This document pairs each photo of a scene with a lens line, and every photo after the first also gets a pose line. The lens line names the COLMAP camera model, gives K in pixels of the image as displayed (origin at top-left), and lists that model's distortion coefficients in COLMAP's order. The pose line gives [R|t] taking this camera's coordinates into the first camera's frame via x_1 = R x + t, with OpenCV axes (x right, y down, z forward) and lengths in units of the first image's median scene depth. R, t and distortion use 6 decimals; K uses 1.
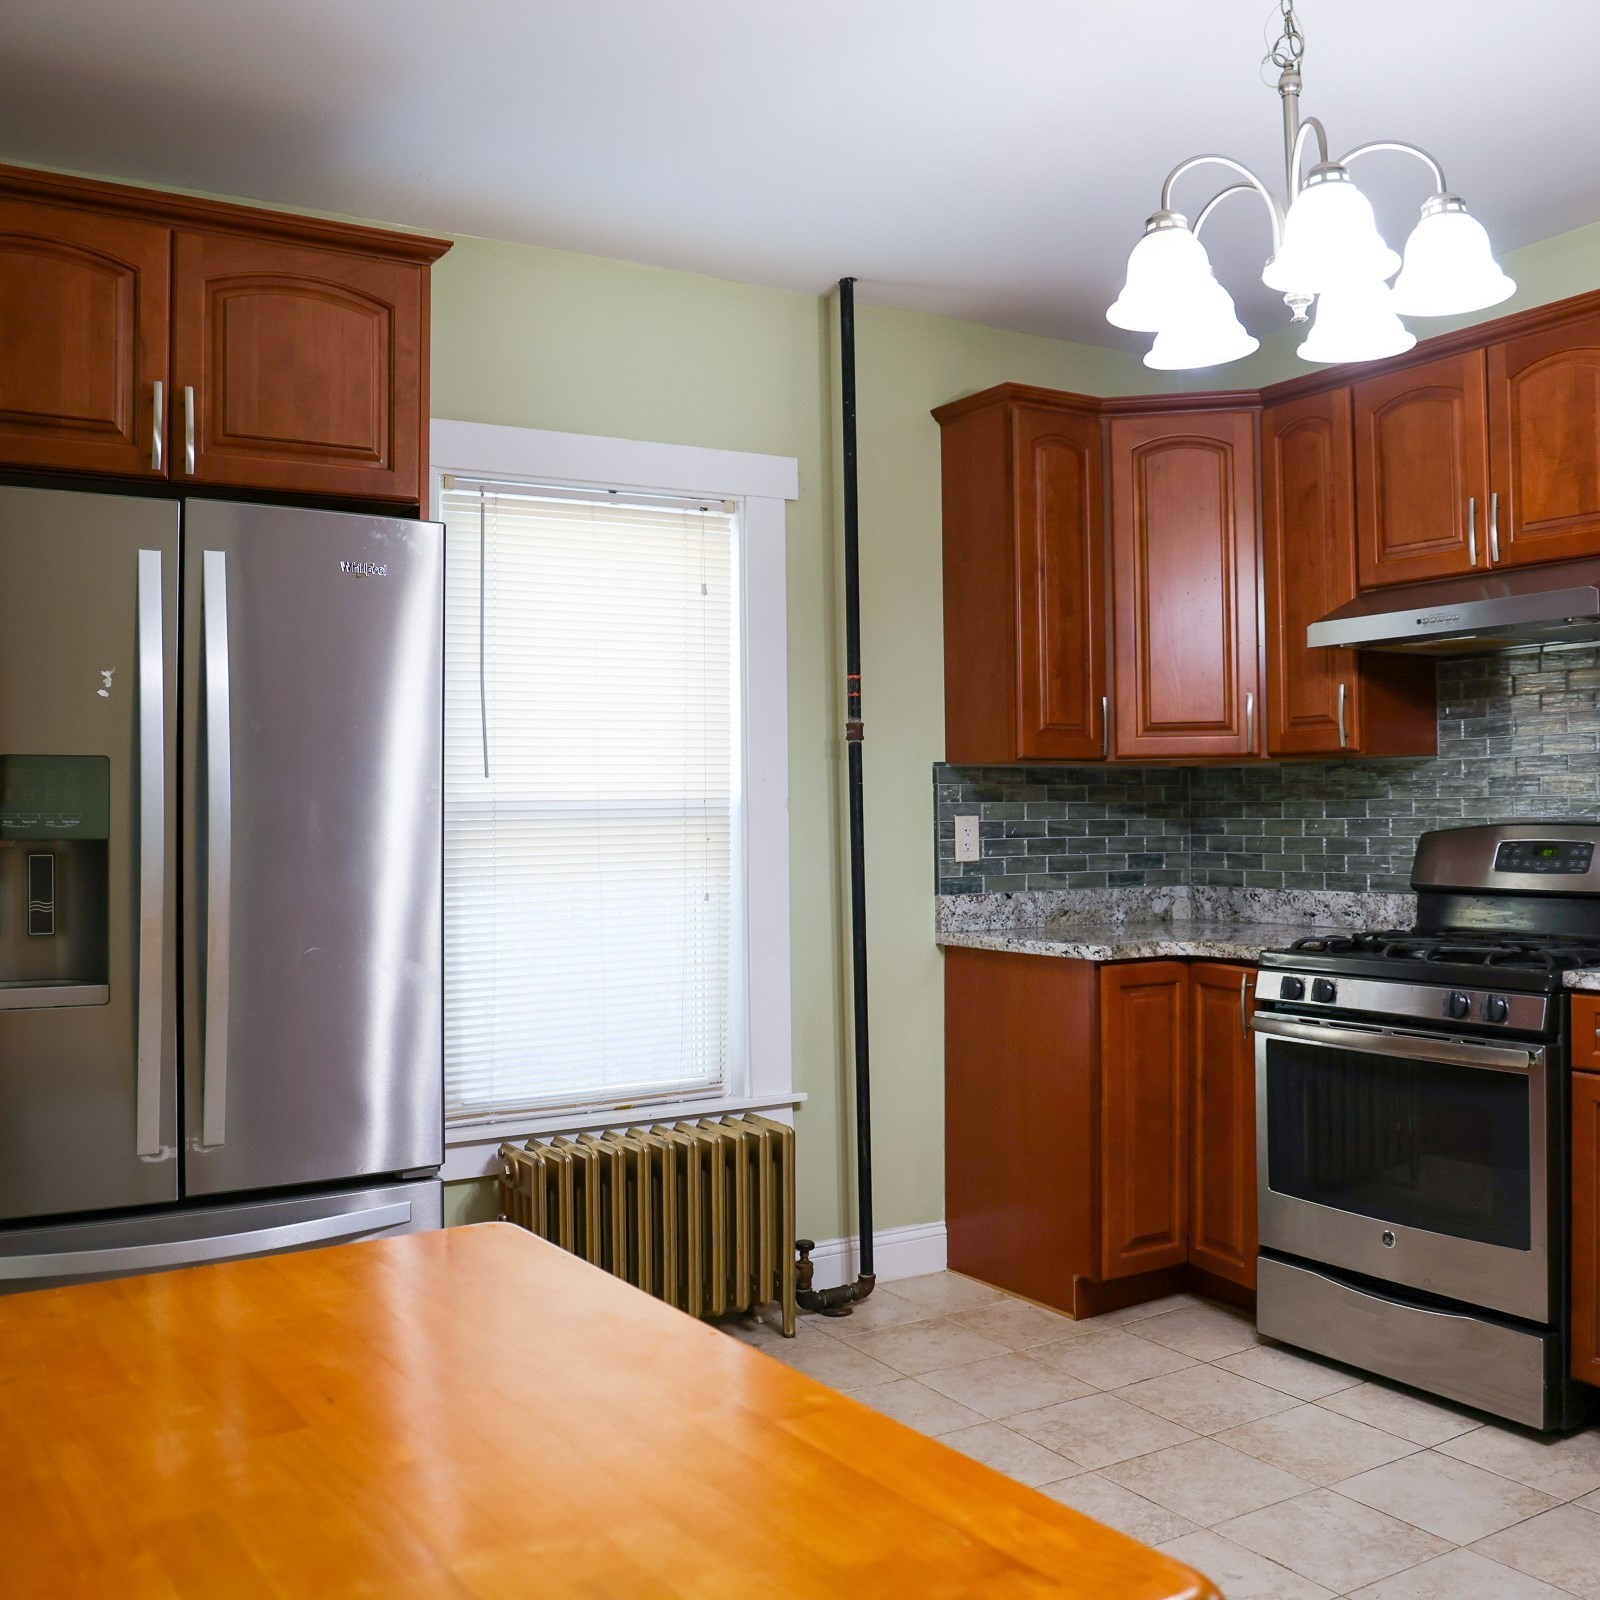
lens RADIAL K [[1654.7, 0, 806.8], [0, 1654.7, 798.7], [0, 0, 1]] dist [-0.072233, 0.000000]
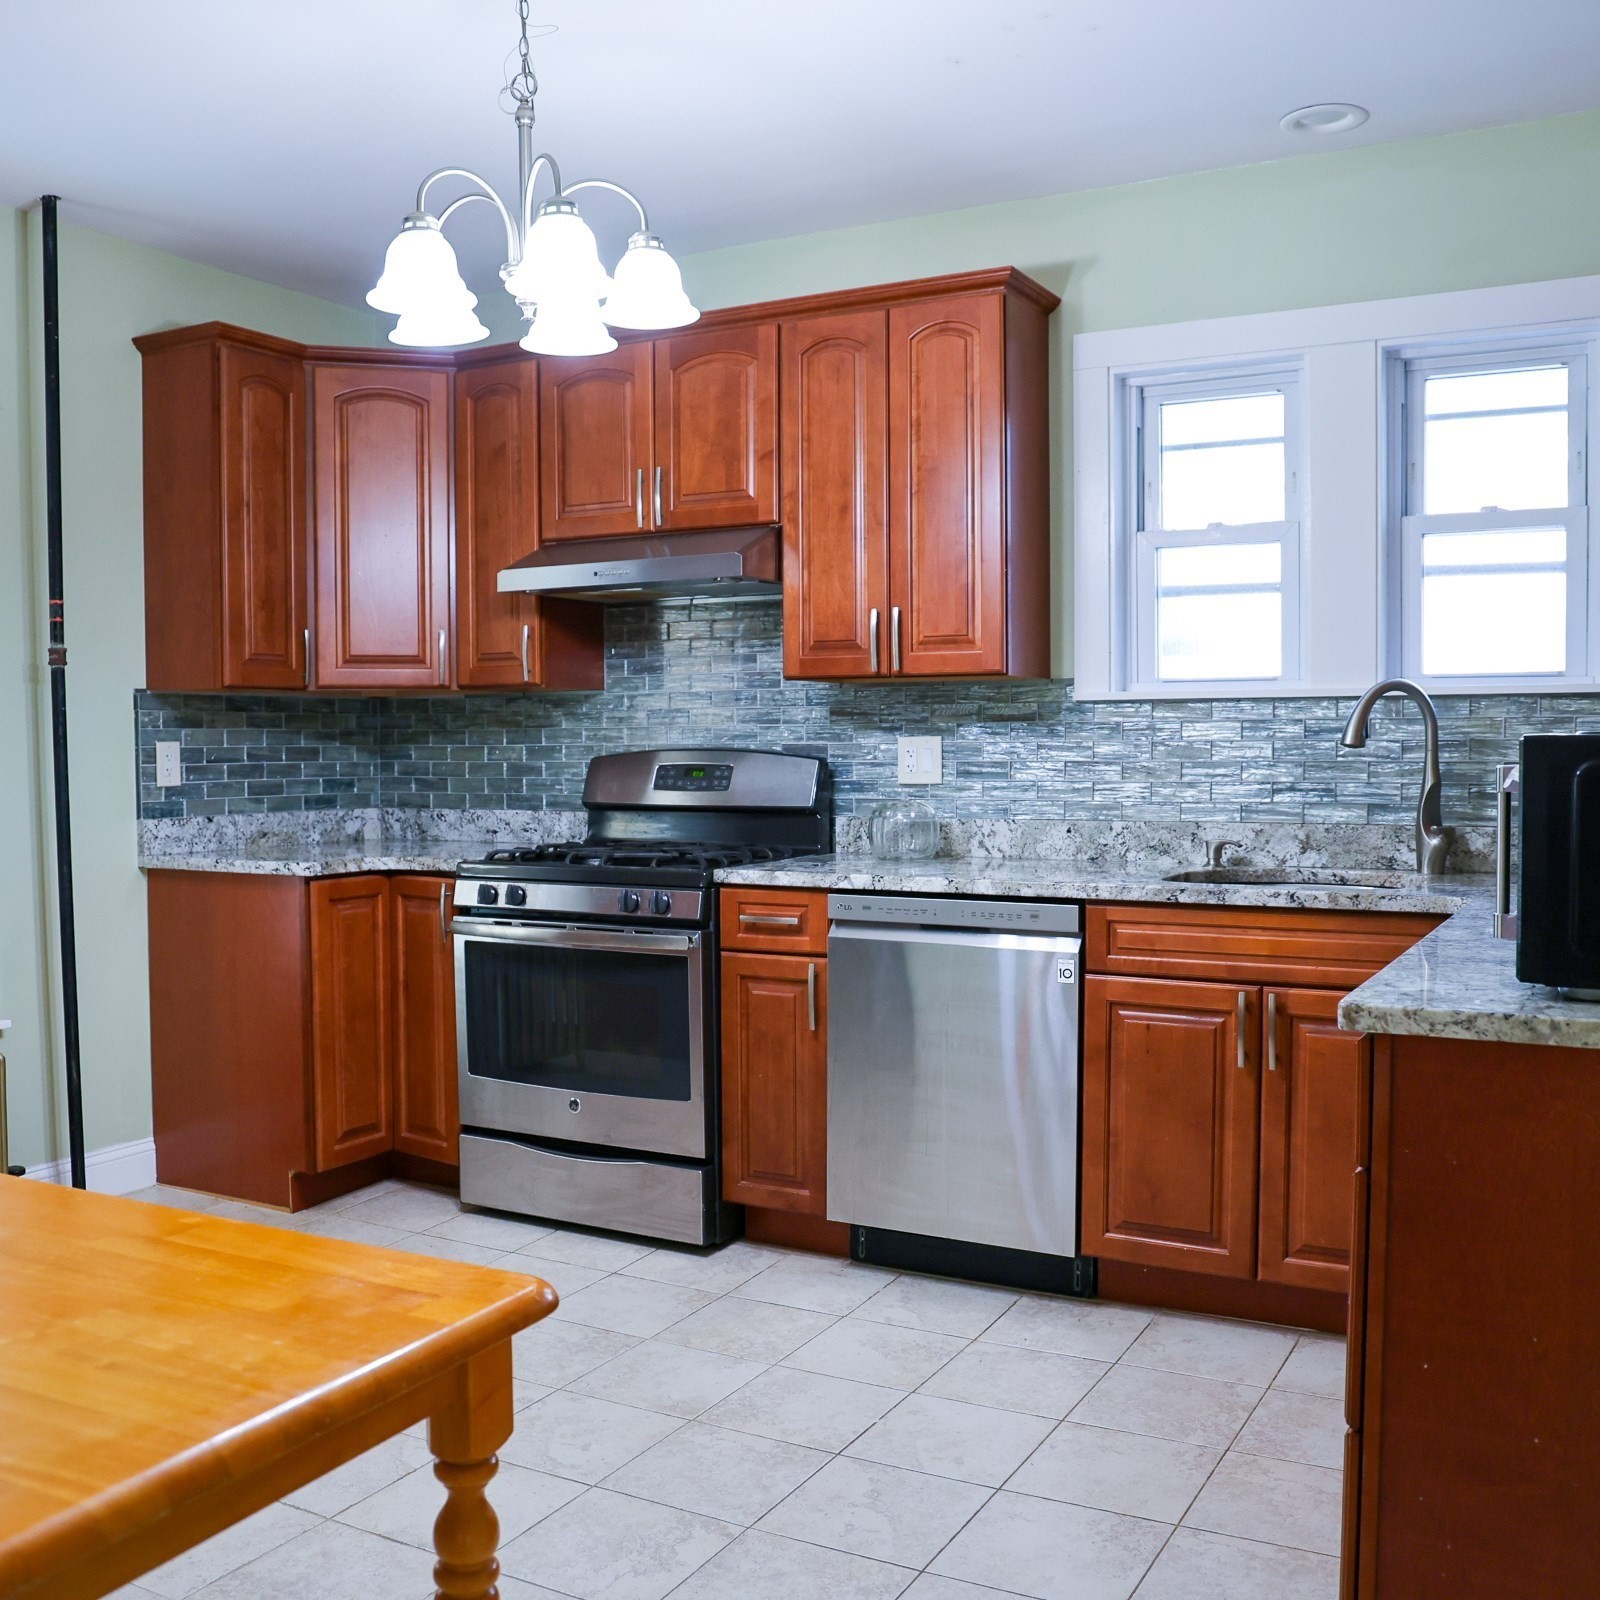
lens RADIAL K [[1654.7, 0, 818.0], [0, 1654.7, 798.3], [0, 0, 1]] dist [-0.072233, 0.000000]
pose [[0.867803, -0.012304, 0.496755, -0.062568], [-0.008000, 0.999218, 0.038724, 0.003224], [-0.496843, -0.037579, 0.867026, -0.084143]]
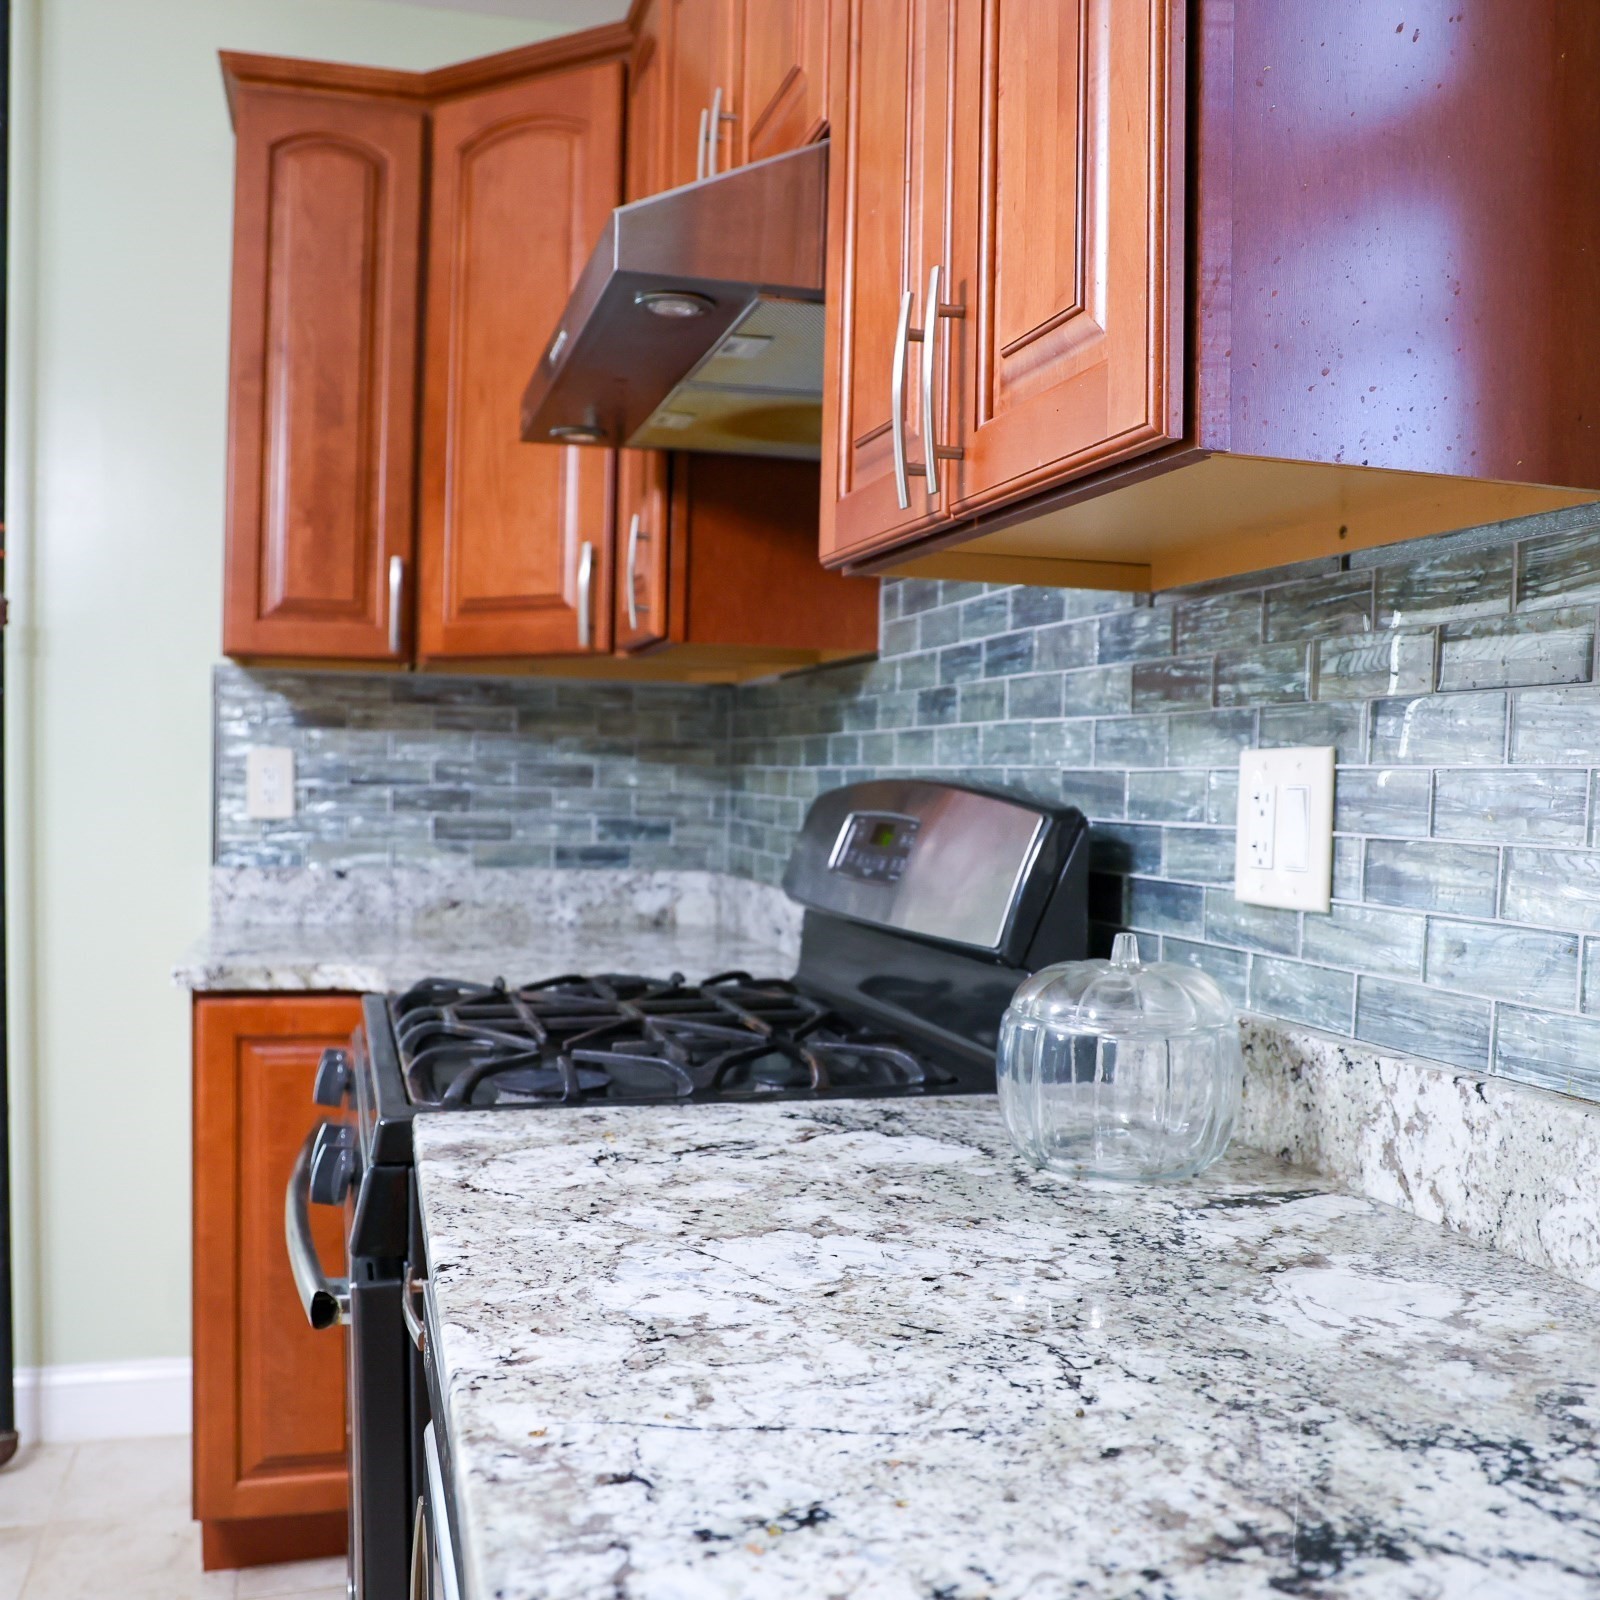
lens RADIAL K [[1654.7, 0, 786.3], [0, 1654.7, 806.6], [0, 0, 1]] dist [-0.072233, 0.000000]
pose [[0.956241, 0.034648, -0.290520, 0.527804], [-0.026390, 0.999130, 0.032294, 0.007770], [0.291386, -0.023214, 0.956324, 0.482862]]
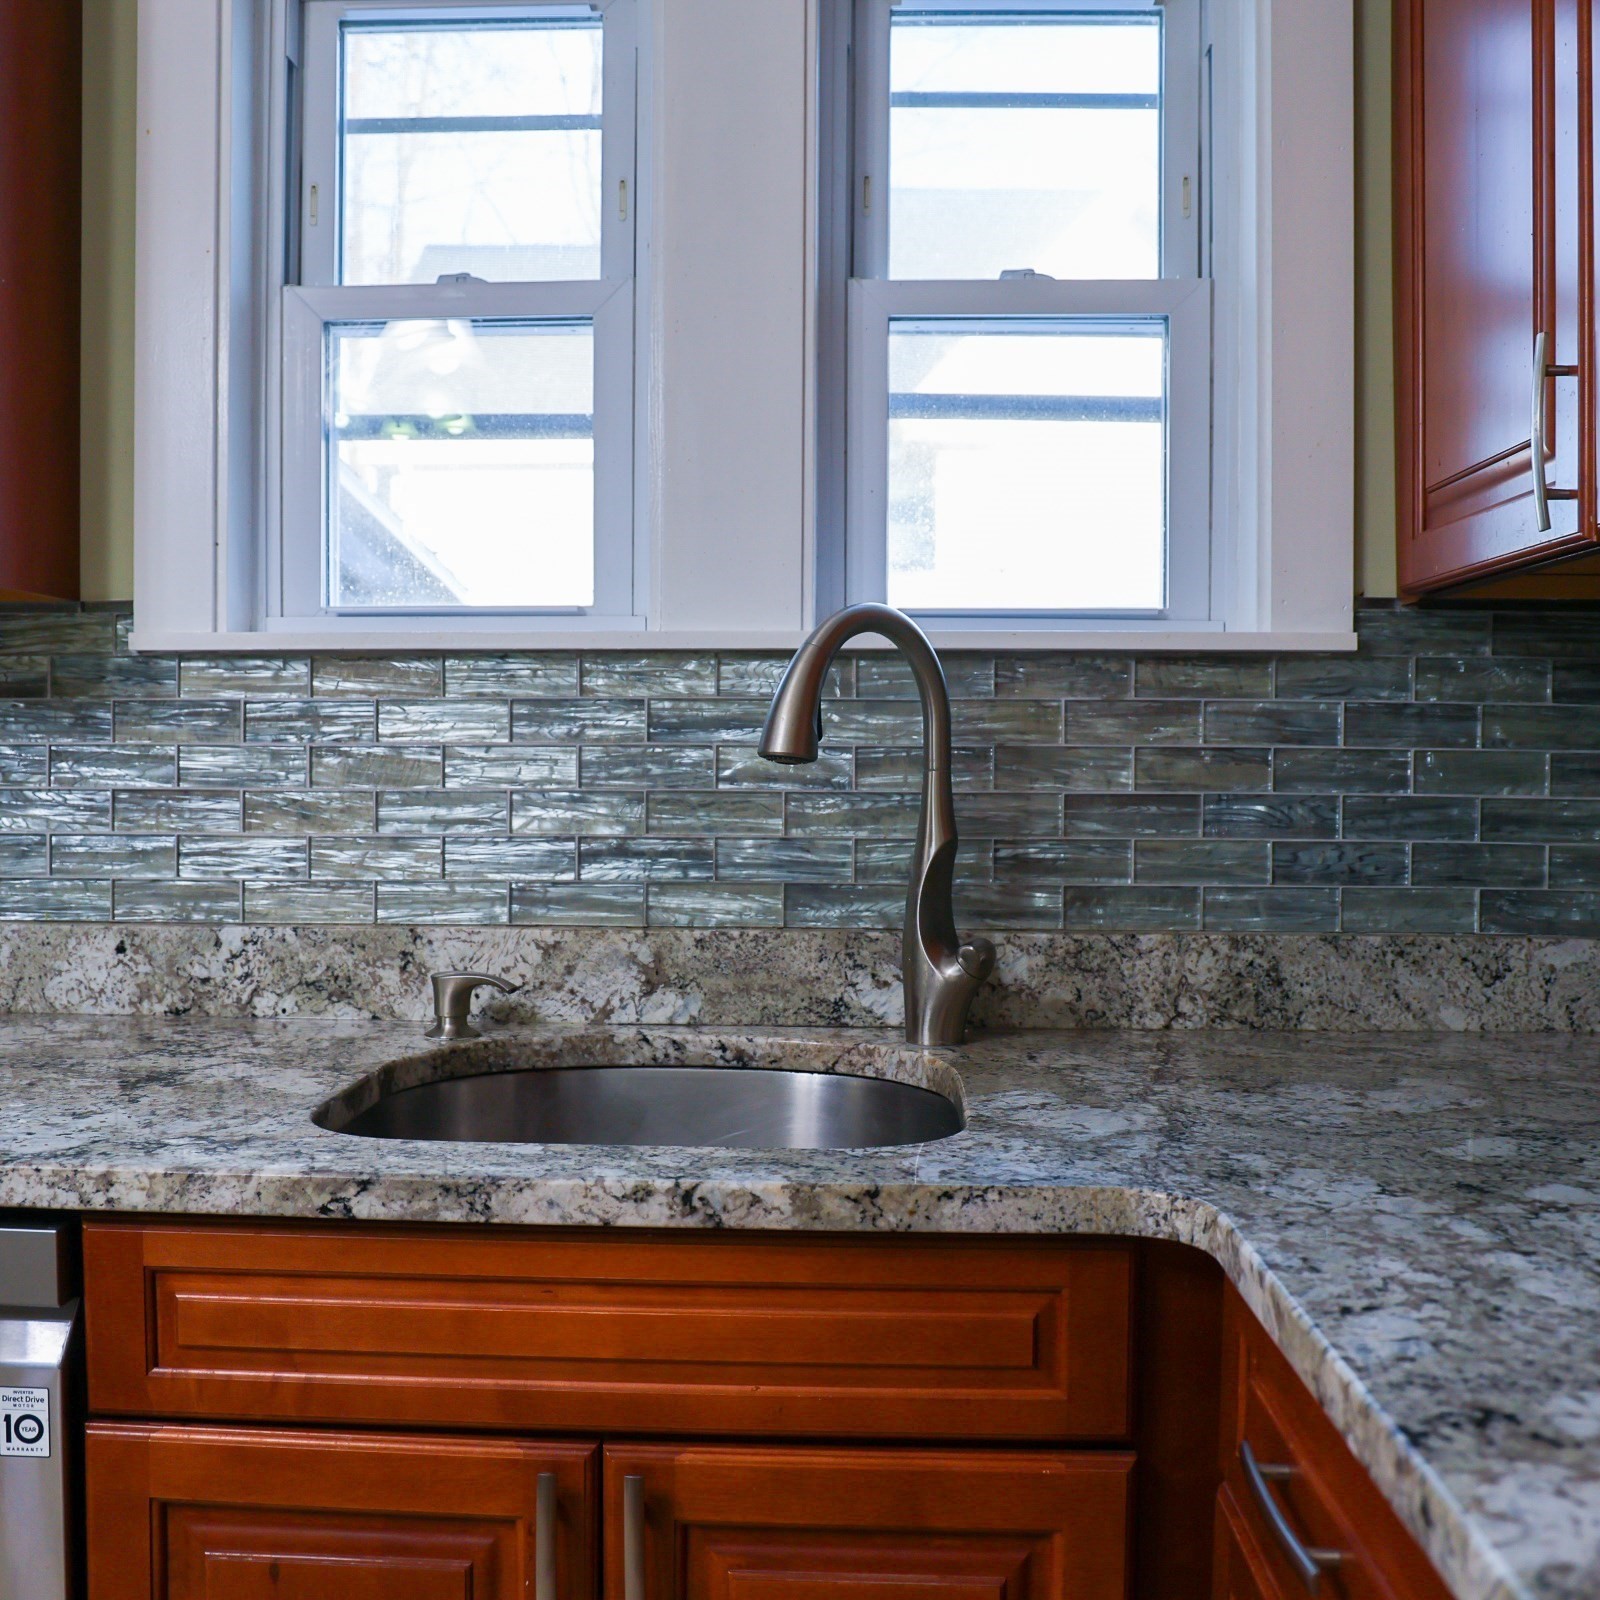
lens RADIAL K [[1654.7, 0, 834.3], [0, 1654.7, 798.1], [0, 0, 1]] dist [-0.072233, 0.000000]
pose [[0.549486, -0.011219, 0.835427, 0.316400], [-0.018477, 0.999502, 0.025575, 0.006164], [-0.835298, -0.029490, 0.549006, 0.320668]]
